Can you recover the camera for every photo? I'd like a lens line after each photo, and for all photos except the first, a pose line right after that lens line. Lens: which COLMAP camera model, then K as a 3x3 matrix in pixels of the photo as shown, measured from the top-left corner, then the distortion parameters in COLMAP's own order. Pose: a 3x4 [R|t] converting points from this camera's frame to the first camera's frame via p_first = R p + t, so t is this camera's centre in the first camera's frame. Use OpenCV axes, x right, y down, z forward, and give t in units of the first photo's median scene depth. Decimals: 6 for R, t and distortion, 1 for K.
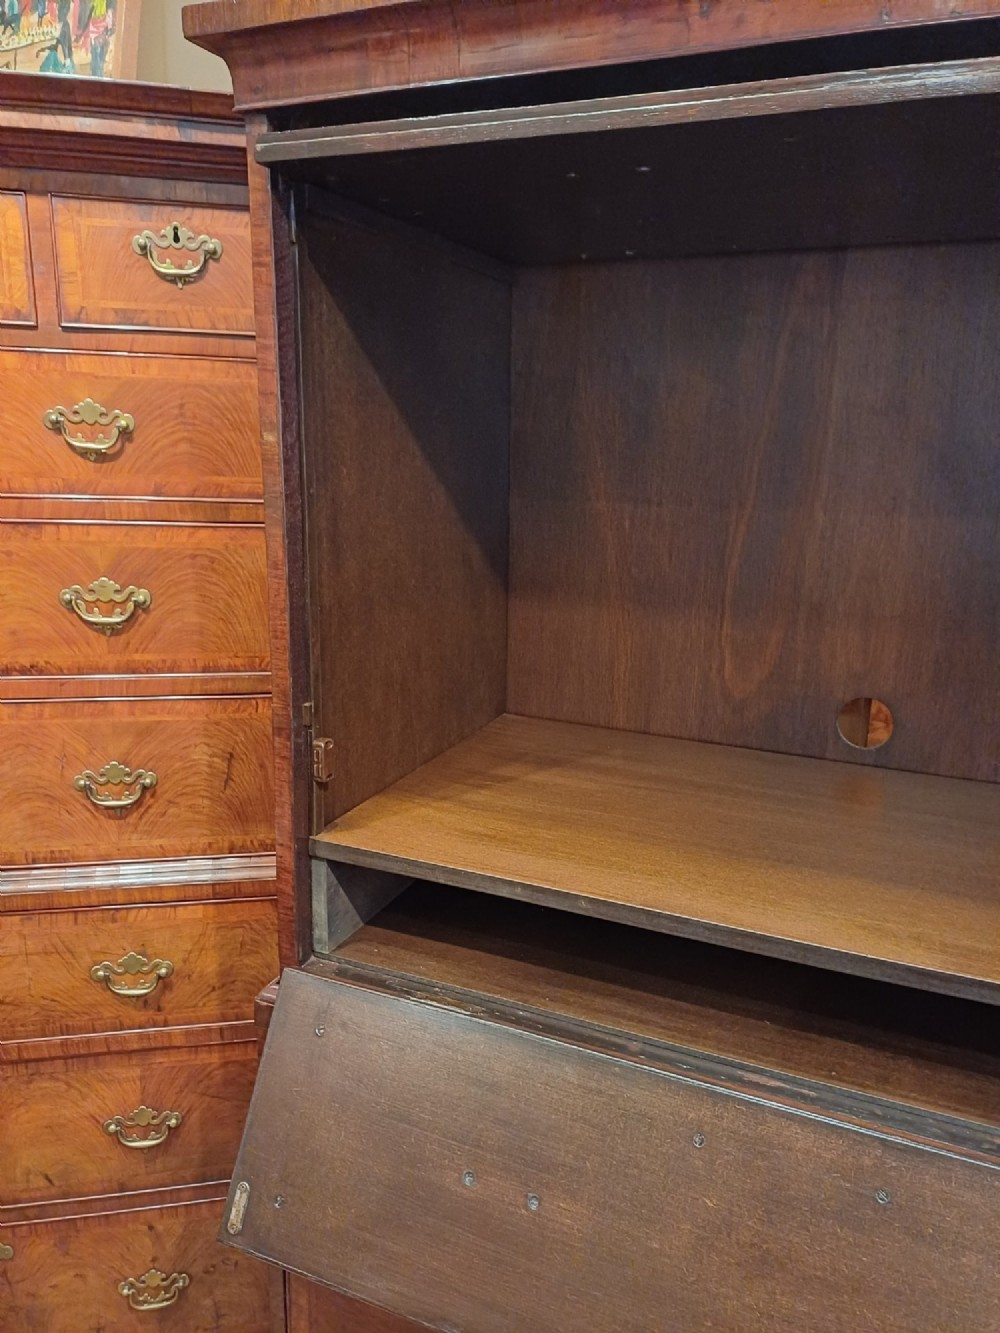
lens RADIAL K [[995.0, 0, 524.5], [0, 995.0, 660.6], [0, 0, 1]] dist [0.090386, -0.094012]
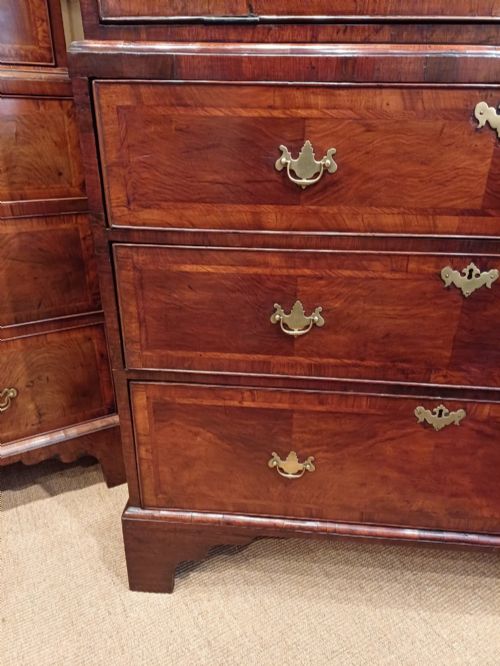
lens RADIAL K [[497.1, 0, 253.9], [0, 497.1, 335.5], [0, 0, 1]] dist [0.090386, -0.094012]
pose [[0.949355, -0.142432, 0.280069, -0.216643], [0.081763, 0.972632, 0.217492, 0.440778], [-0.303381, -0.183578, 0.935018, 0.228432]]
